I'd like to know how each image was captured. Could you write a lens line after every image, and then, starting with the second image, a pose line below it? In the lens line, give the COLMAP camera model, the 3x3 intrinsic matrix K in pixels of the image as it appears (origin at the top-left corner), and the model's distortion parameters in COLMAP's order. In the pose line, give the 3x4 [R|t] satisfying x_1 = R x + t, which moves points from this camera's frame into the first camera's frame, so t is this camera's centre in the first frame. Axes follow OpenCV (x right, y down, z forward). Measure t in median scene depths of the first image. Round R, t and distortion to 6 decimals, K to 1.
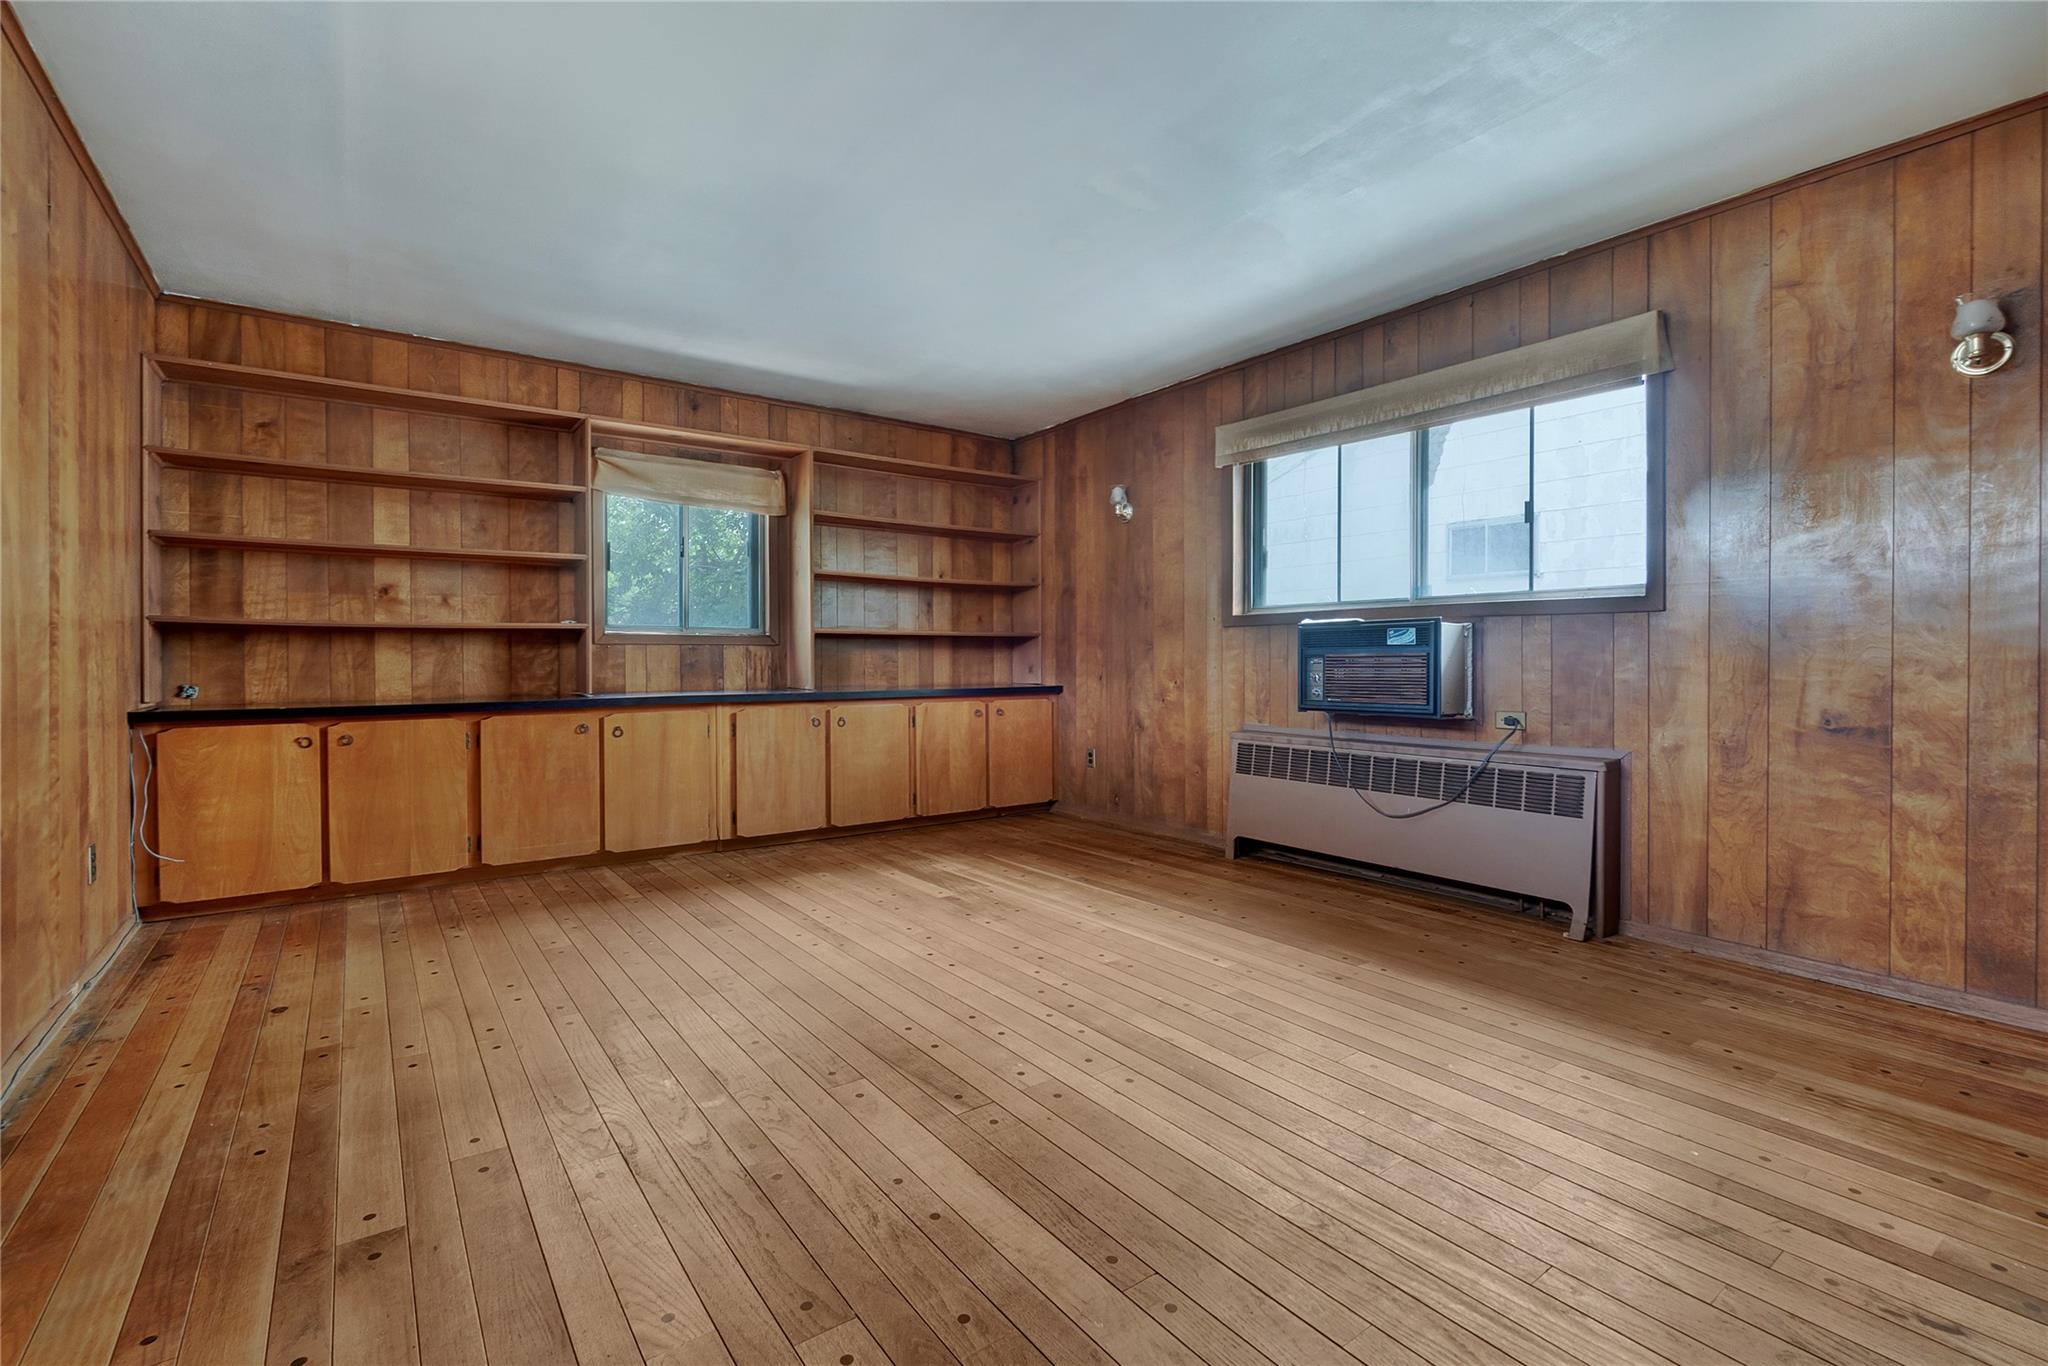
lens RADIAL K [[899.8, 0, 1020.9], [0, 899.8, 660.4], [0, 0, 1]] dist [-0.000554, -0.000006]
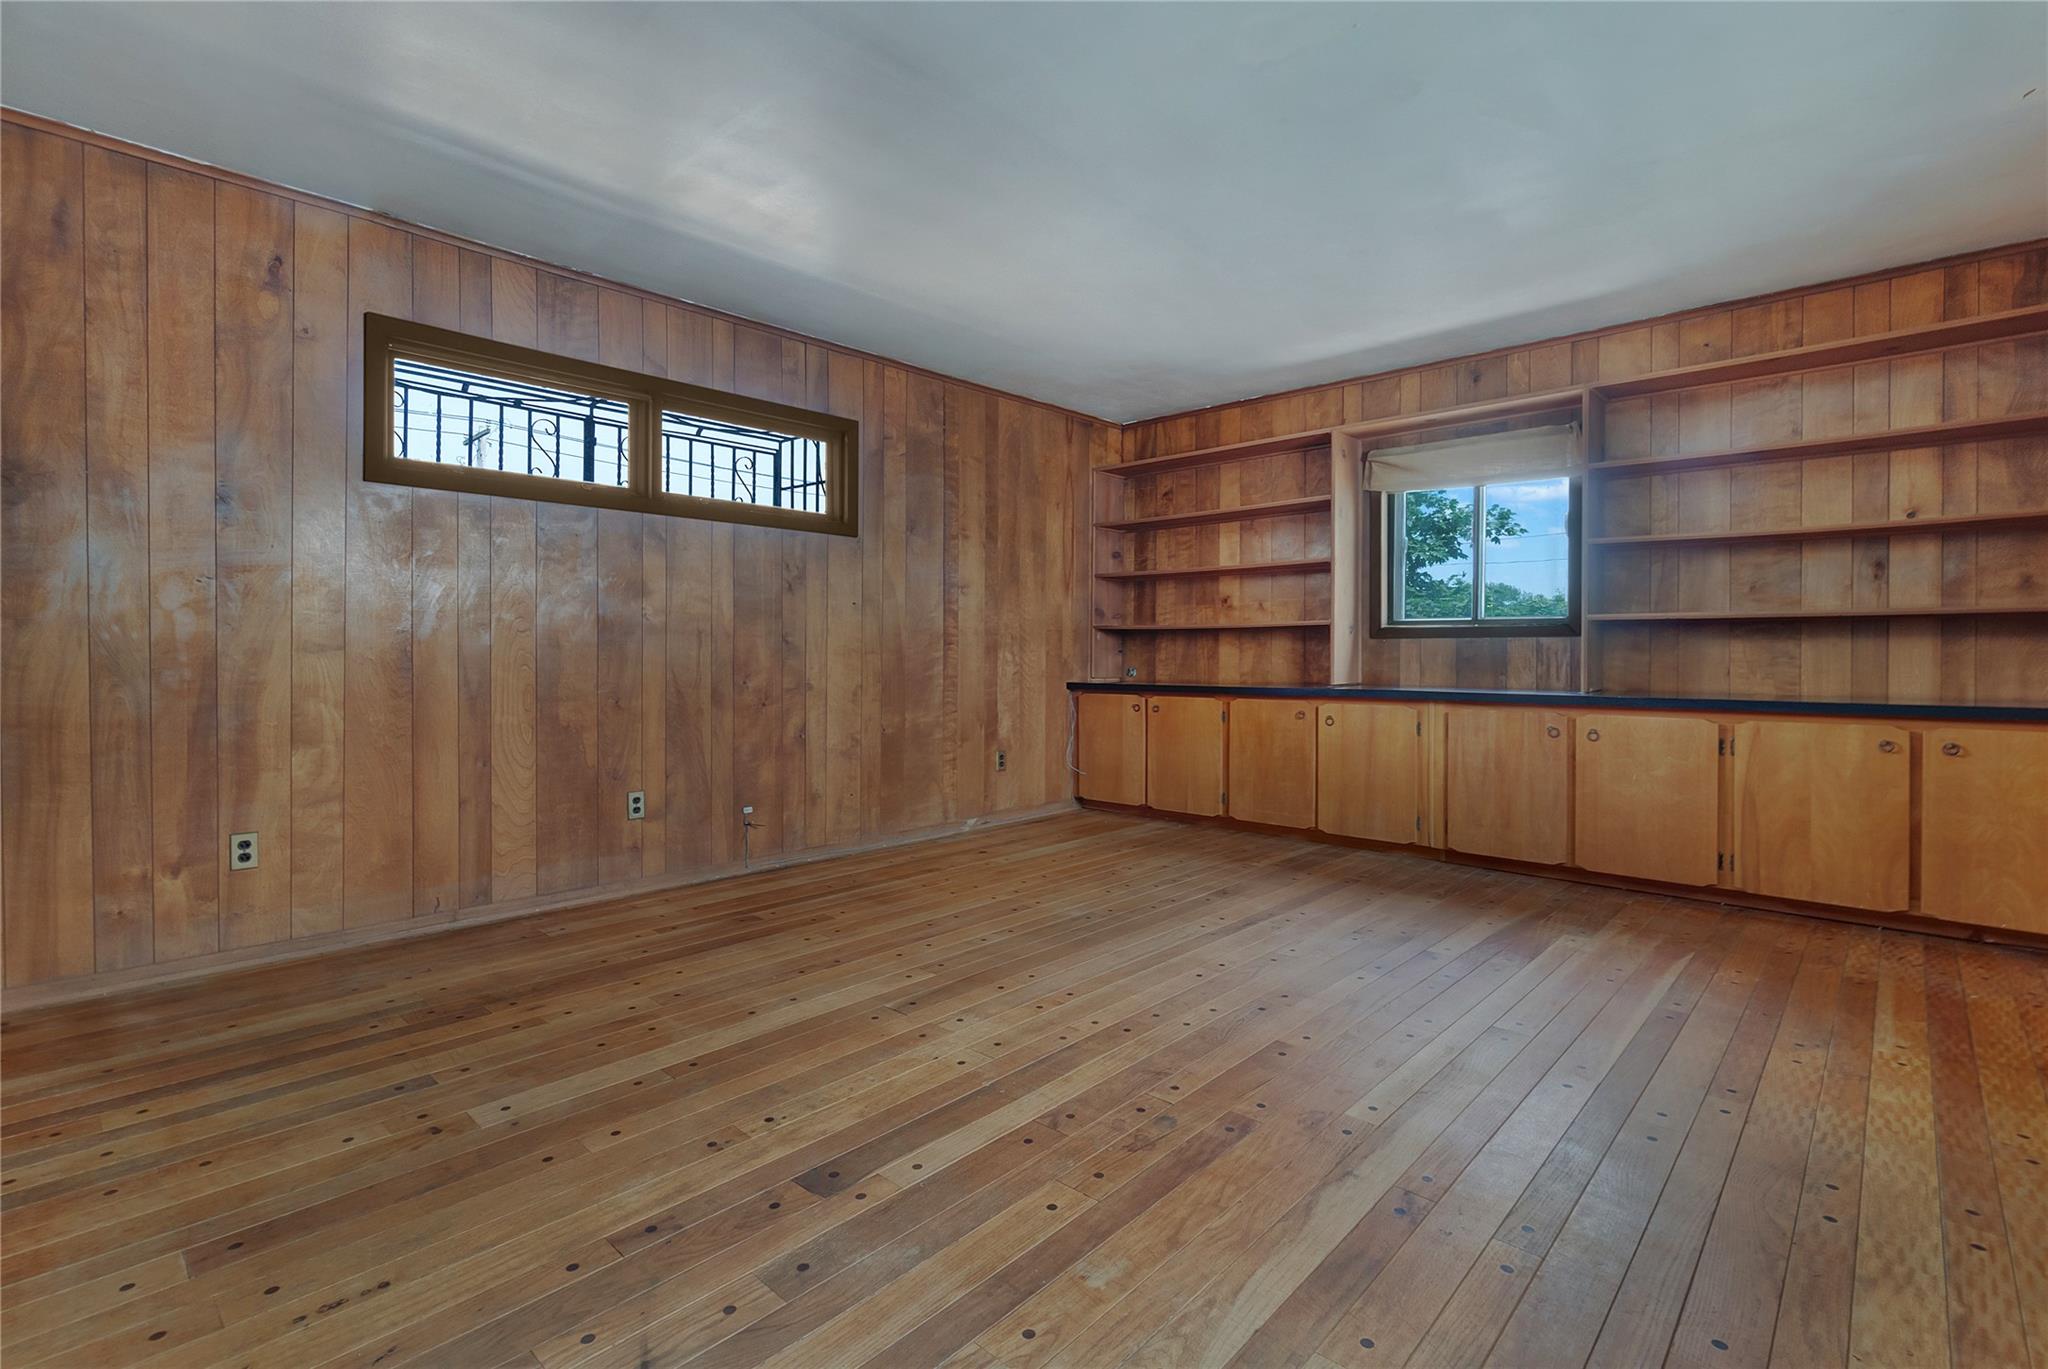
lens RADIAL K [[952.6, 0, 1021.9], [0, 952.6, 658.7], [0, 0, 1]] dist [0.003765, 0.000743]
pose [[0.188788, 0.008410, -0.981982, 0.608173], [-0.003839, 0.999962, 0.007826, -0.001746], [0.982010, 0.002293, 0.188813, 0.436451]]
